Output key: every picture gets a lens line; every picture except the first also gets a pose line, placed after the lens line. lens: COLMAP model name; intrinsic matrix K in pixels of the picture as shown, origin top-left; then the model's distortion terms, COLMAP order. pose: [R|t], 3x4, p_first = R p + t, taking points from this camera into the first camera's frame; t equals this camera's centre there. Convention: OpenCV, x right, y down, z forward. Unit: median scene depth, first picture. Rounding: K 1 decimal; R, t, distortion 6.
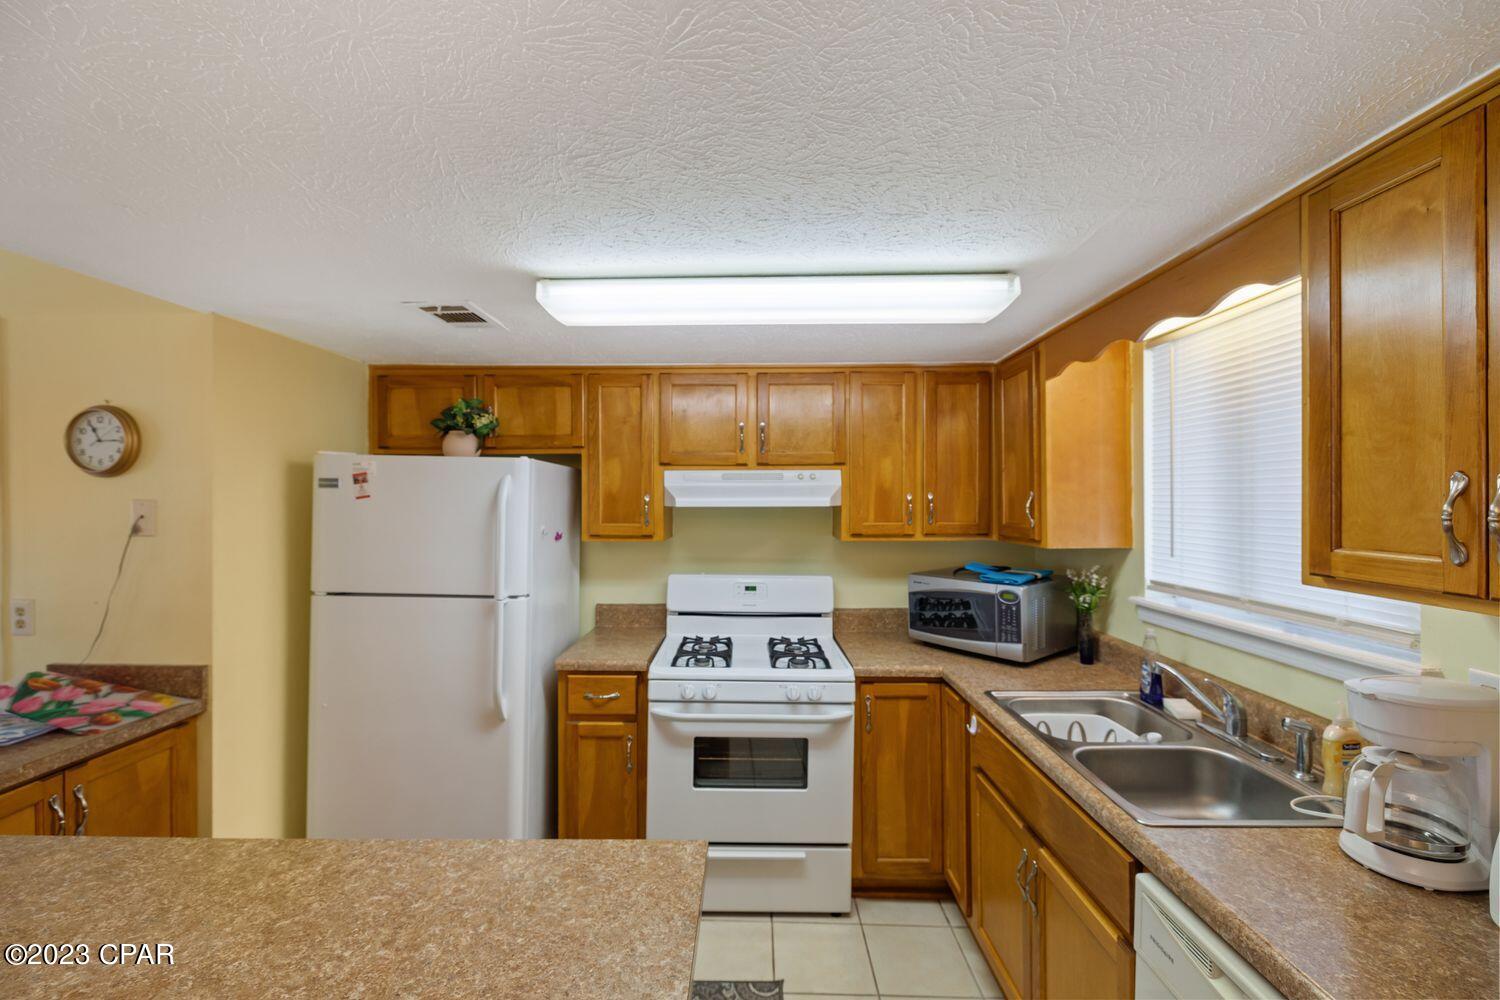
lens RADIAL K [[621.4, 0, 744.6], [0, 621.4, 498.0], [0, 0, 1]] dist [-0.000775, -0.000260]
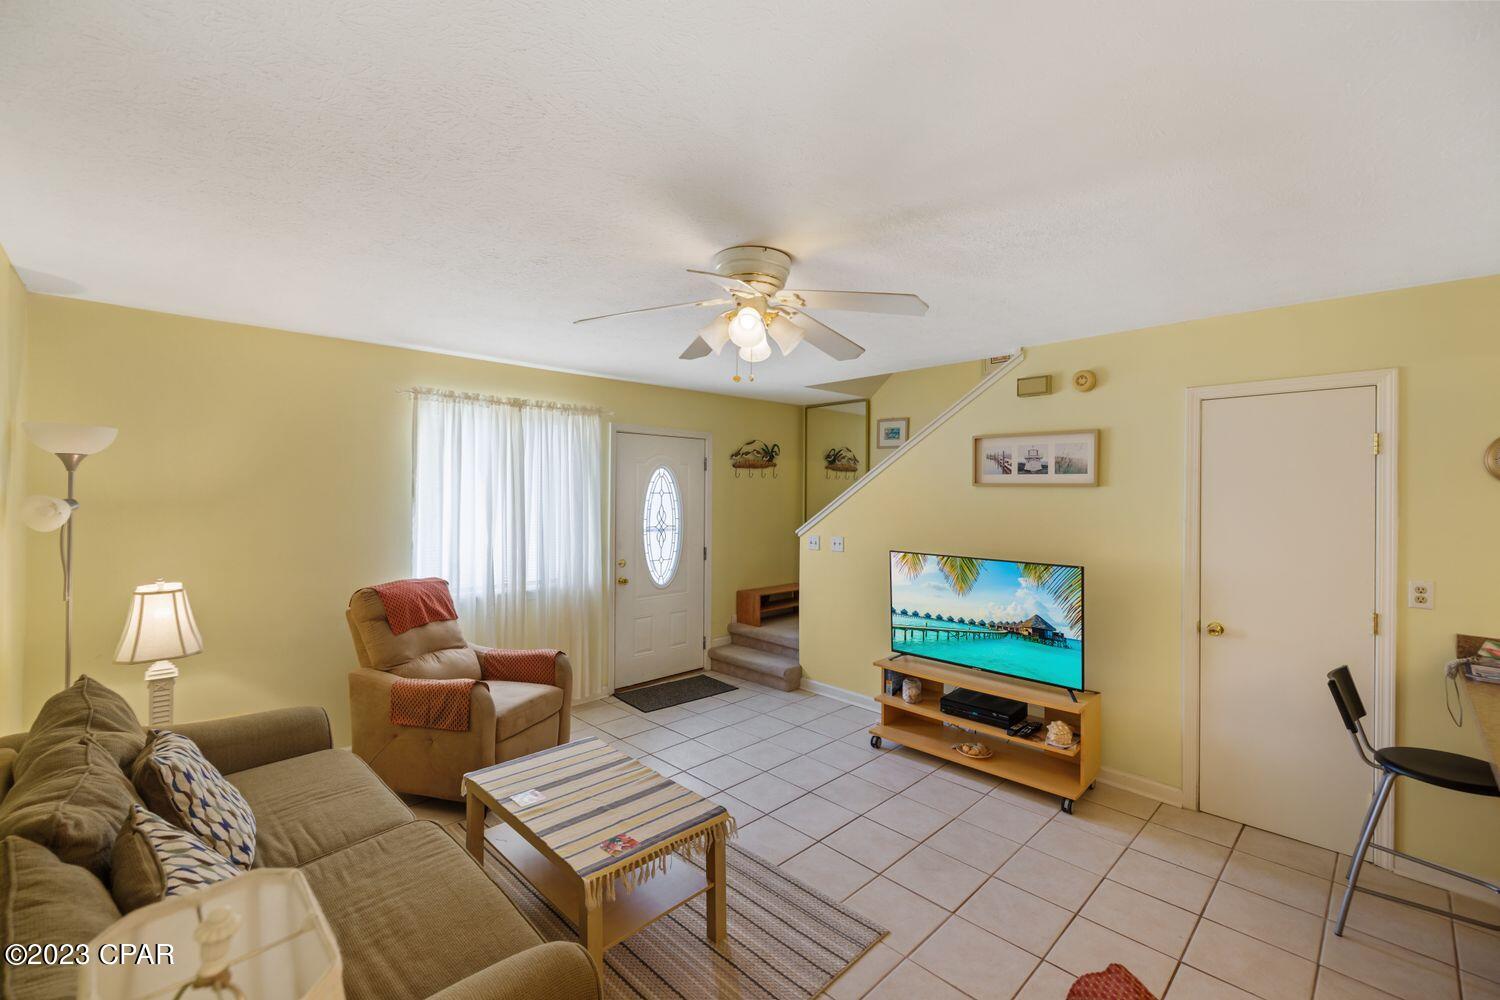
lens RADIAL K [[624.5, 0, 745.4], [0, 624.5, 491.9], [0, 0, 1]] dist [-0.001201, -0.000755]
pose [[0.707326, 0.010504, -0.706809, -1.034846], [-0.011772, 0.999926, 0.003080, -0.010116], [0.706789, 0.006142, 0.707397, -0.780839]]
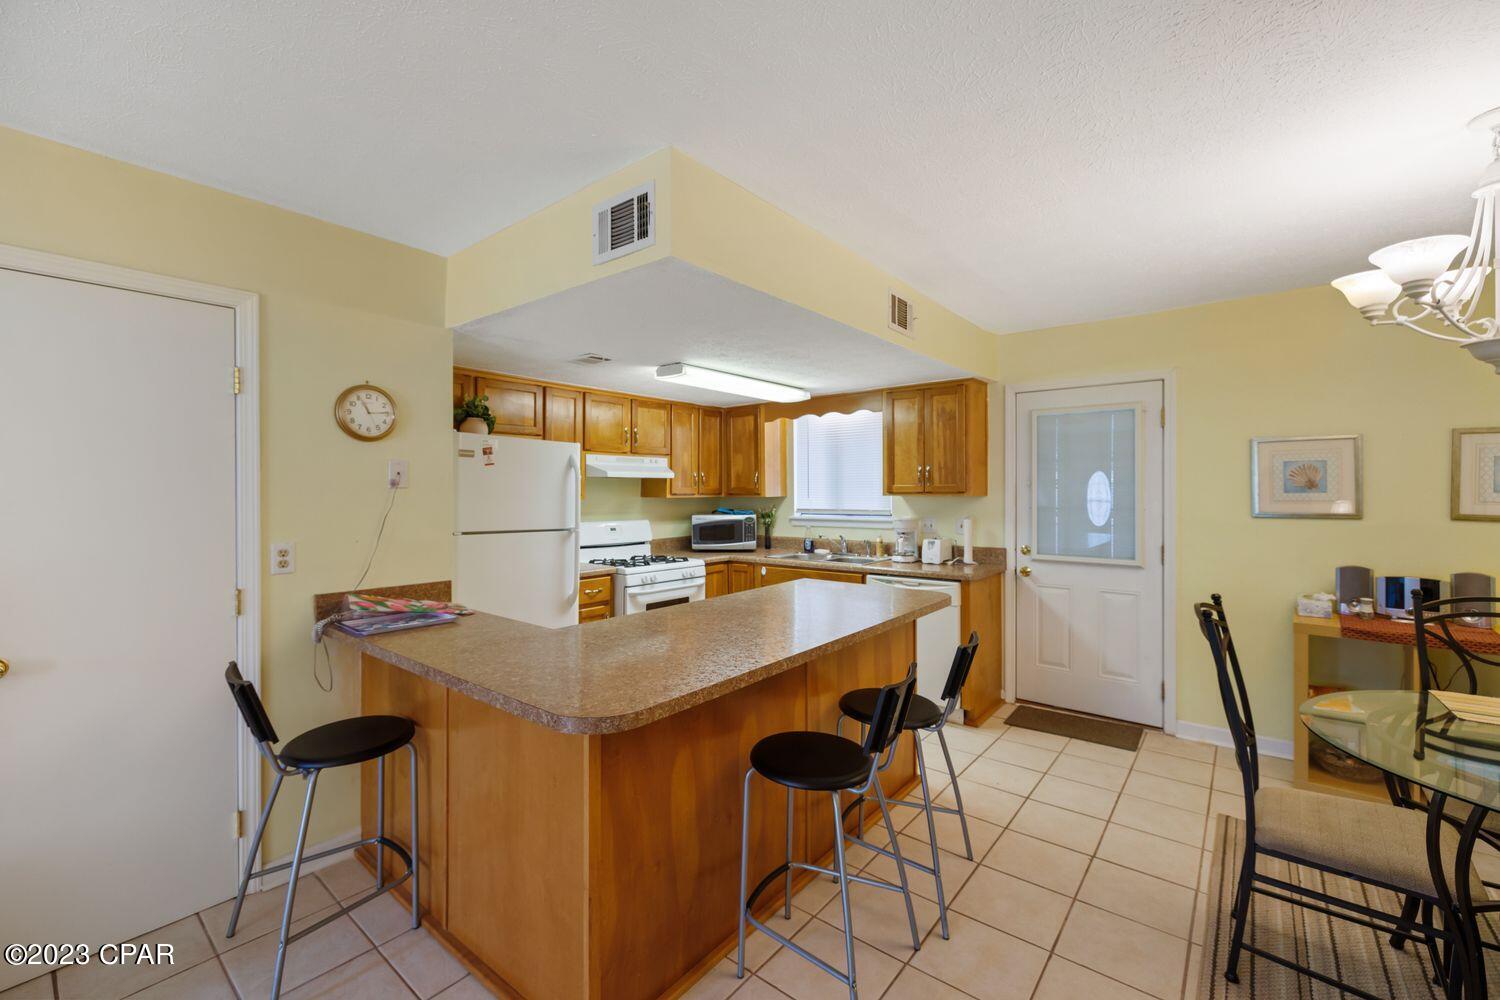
lens RADIAL K [[624.4, 0, 742.3], [0, 624.4, 487.9], [0, 0, 1]] dist [0.000708, 0.000139]
pose [[0.618922, 0.002795, 0.785447, -1.286290], [0.001227, 0.999989, -0.004525, 0.056099], [-0.785451, 0.003765, 0.618912, -0.325138]]
